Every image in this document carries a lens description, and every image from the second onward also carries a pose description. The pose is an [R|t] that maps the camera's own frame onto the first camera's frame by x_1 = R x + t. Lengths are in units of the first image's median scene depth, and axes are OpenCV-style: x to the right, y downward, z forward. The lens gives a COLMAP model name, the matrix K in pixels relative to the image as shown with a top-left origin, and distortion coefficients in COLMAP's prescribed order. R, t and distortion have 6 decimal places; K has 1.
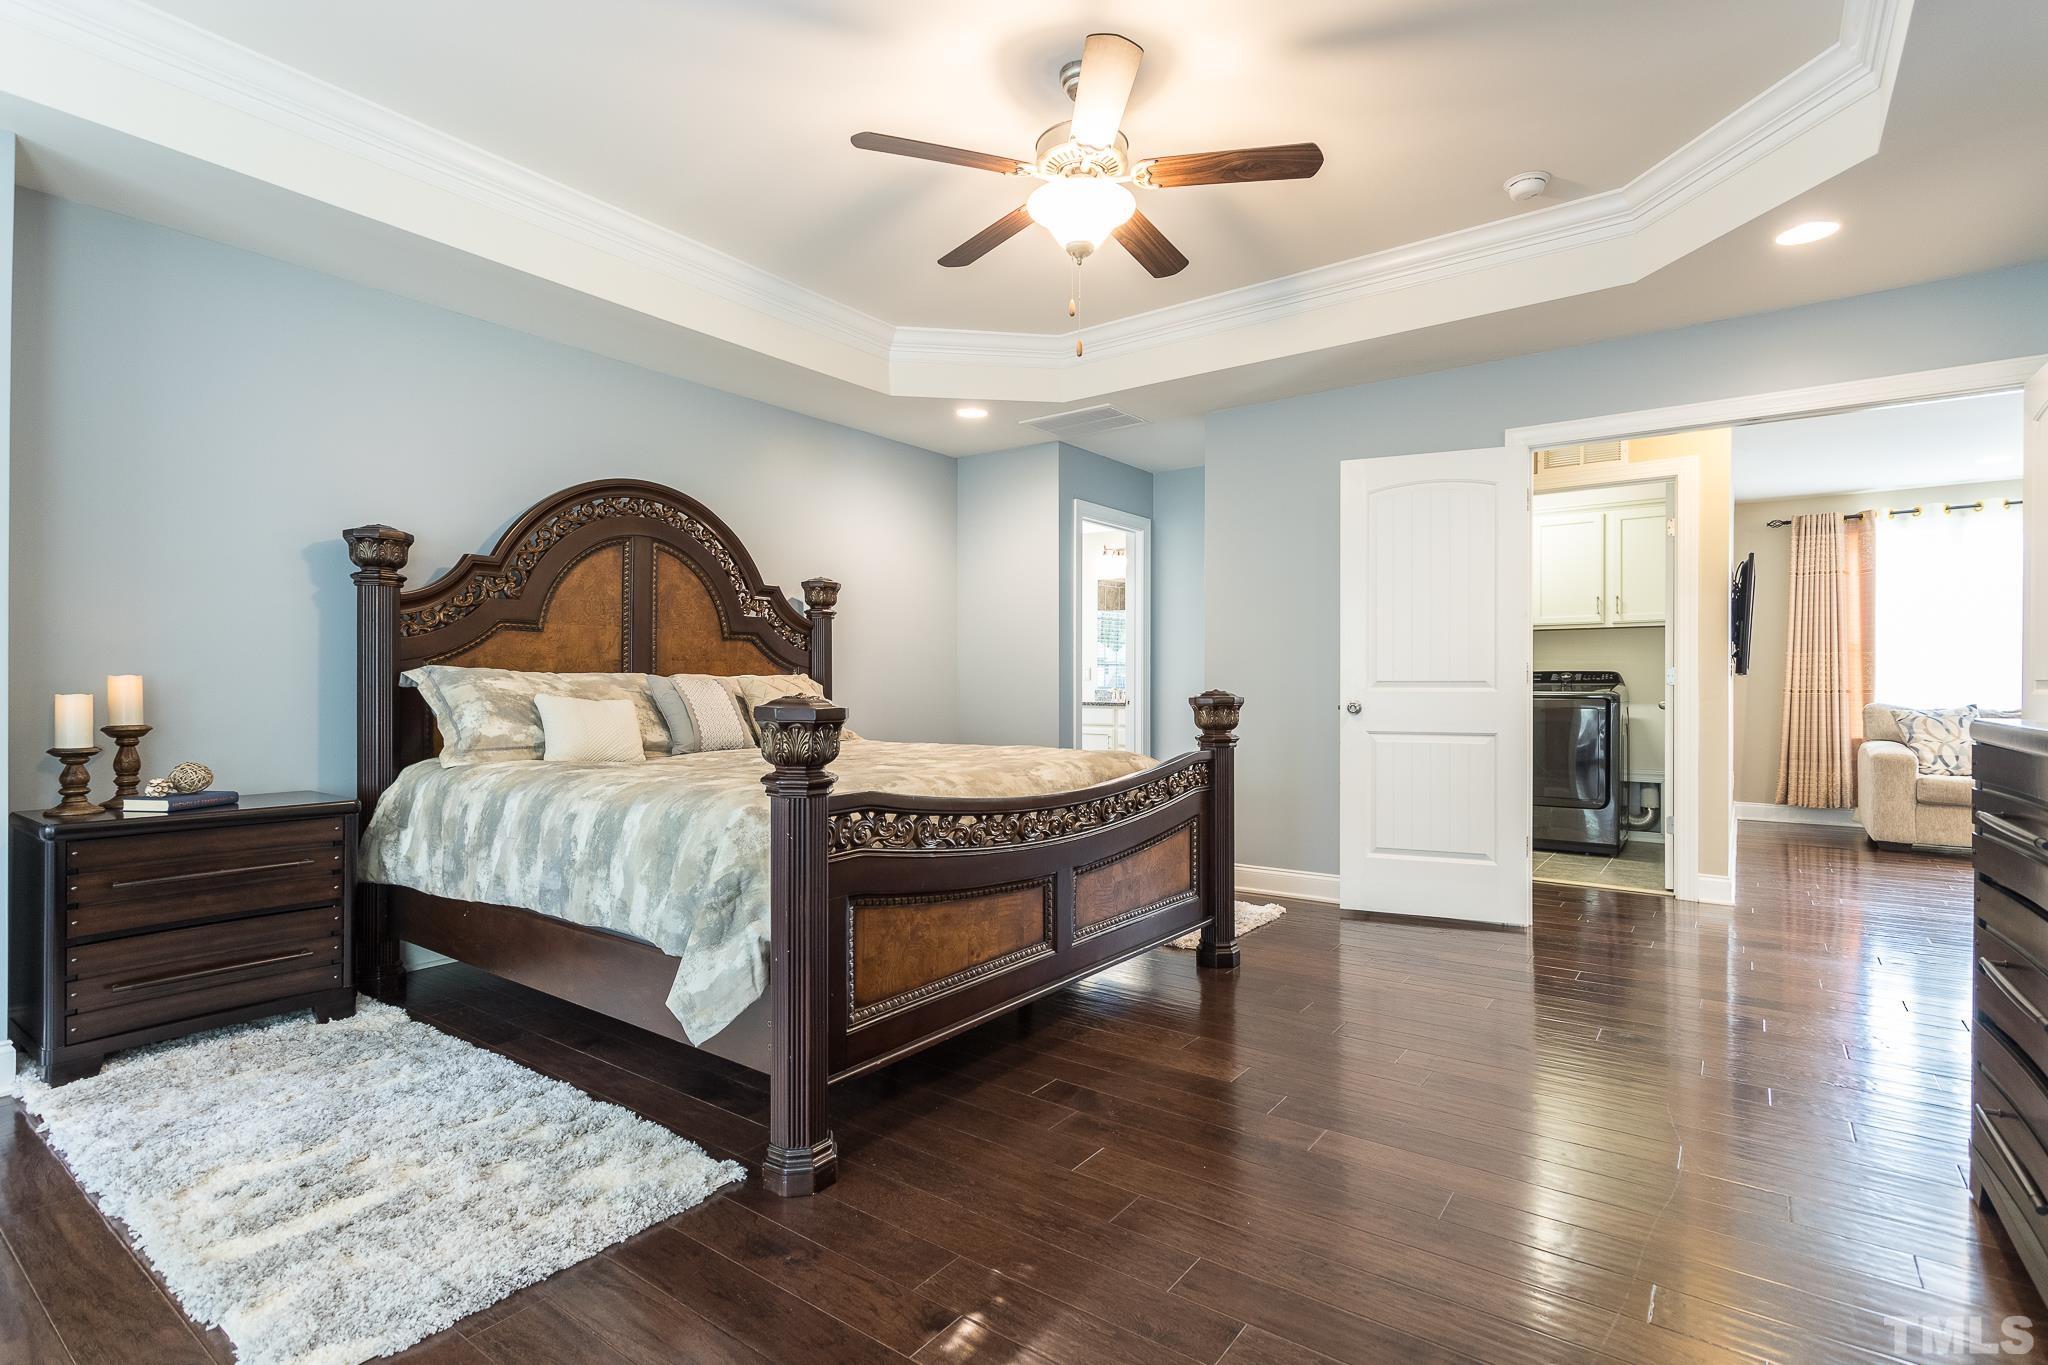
lens RADIAL K [[991.6, 0, 1029.2], [0, 991.6, 684.9], [0, 0, 1]] dist [0.002585, 0.002145]
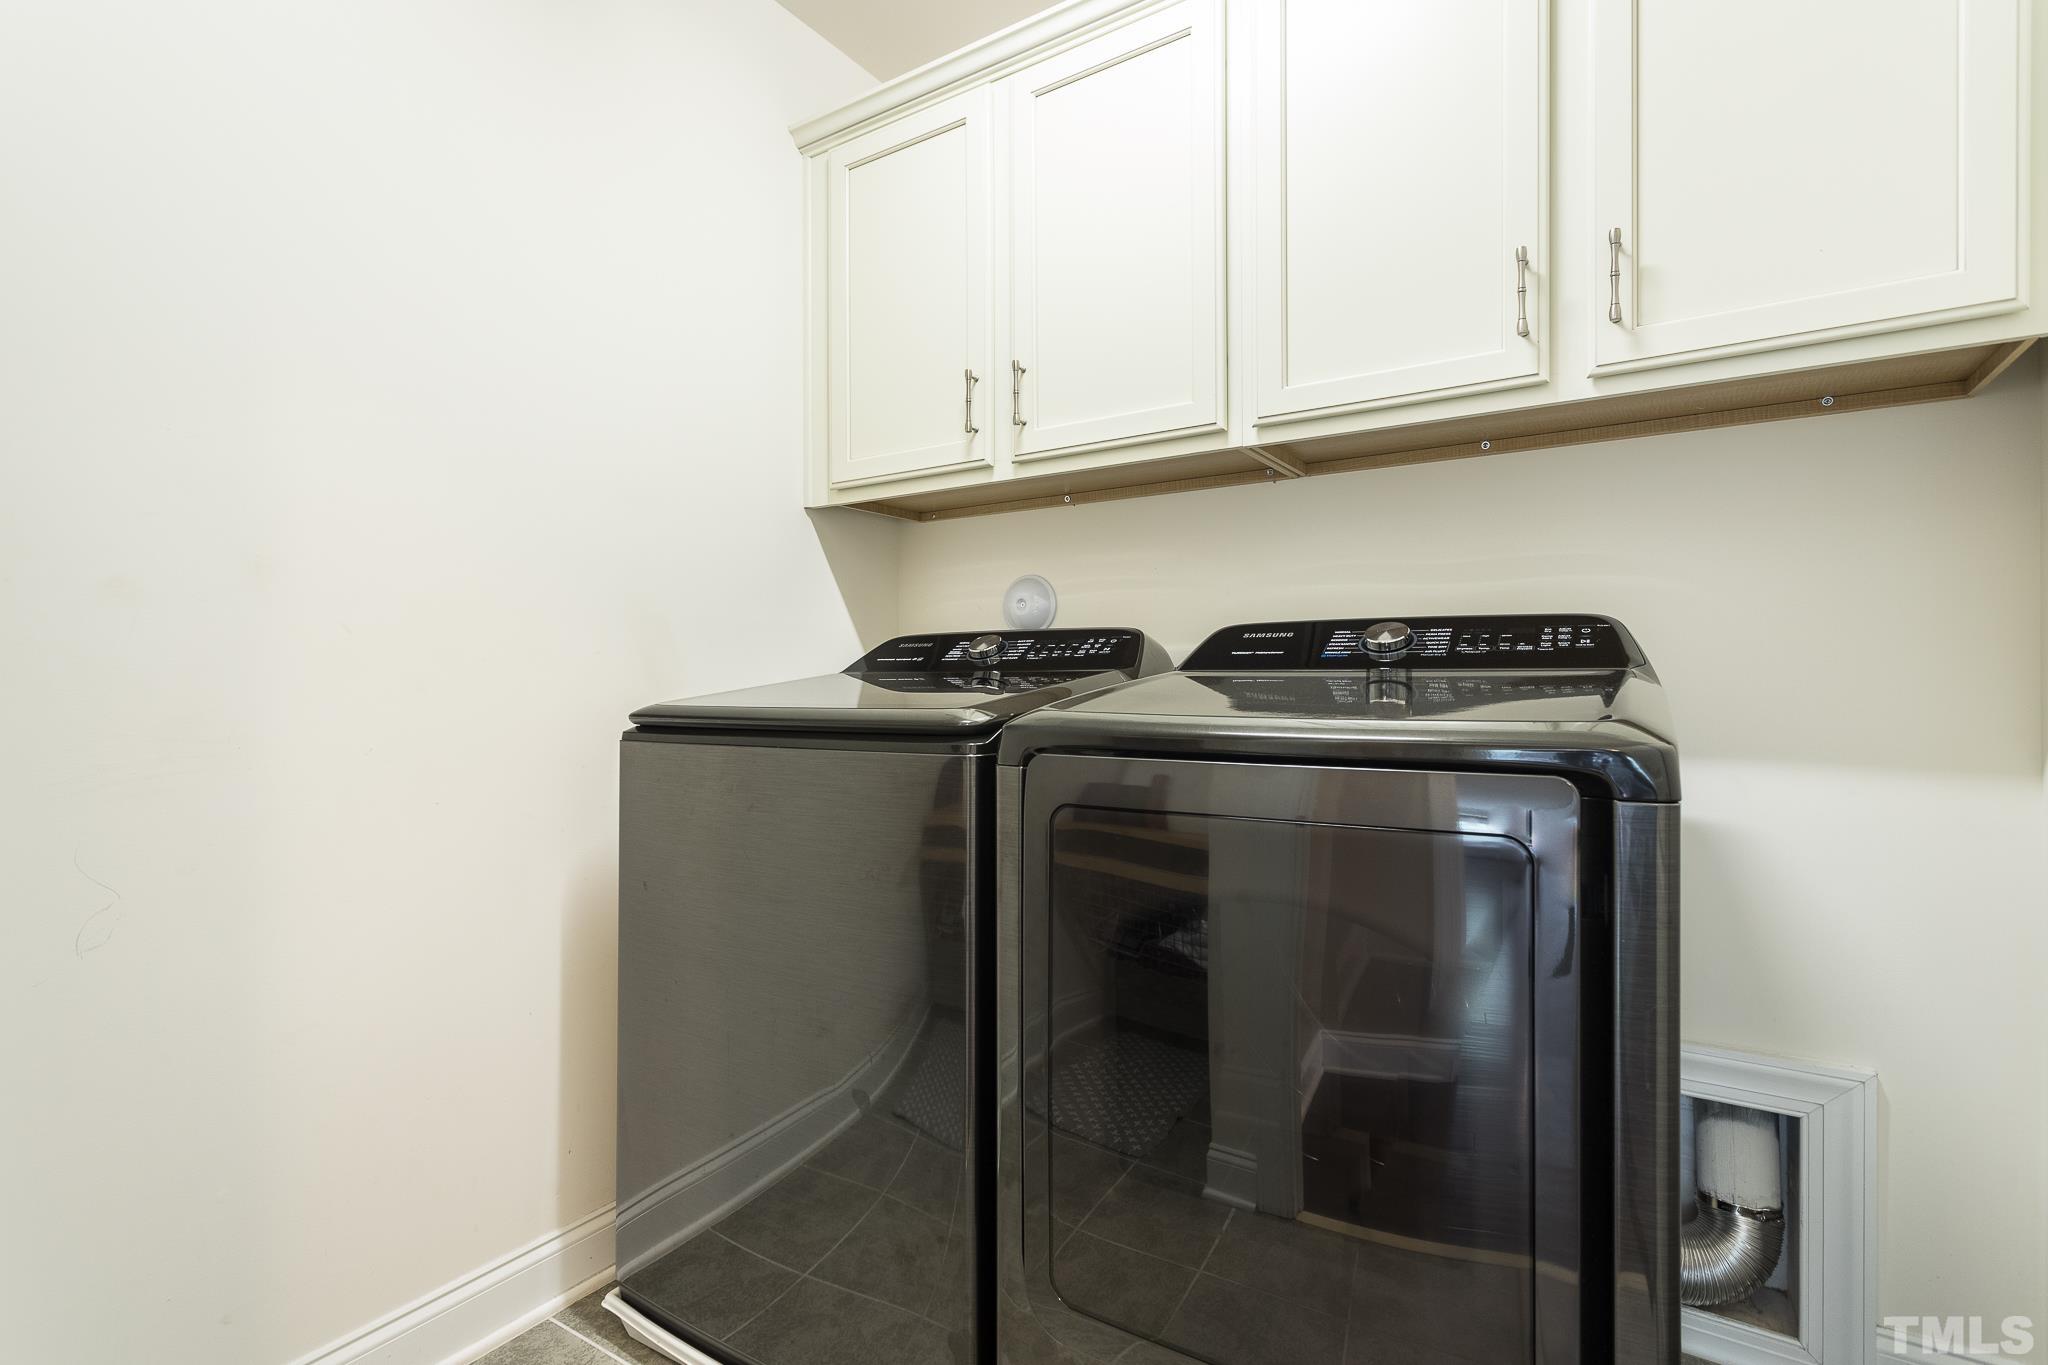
lens RADIAL K [[991.6, 0, 1018.2], [0, 991.6, 680.8], [0, 0, 1]] dist [0.002585, 0.002145]
pose [[0.998452, -0.003780, 0.055485, 0.445811], [0.003733, 0.999993, 0.000947, 0.000318], [-0.055488, -0.000739, 0.998459, 0.780591]]
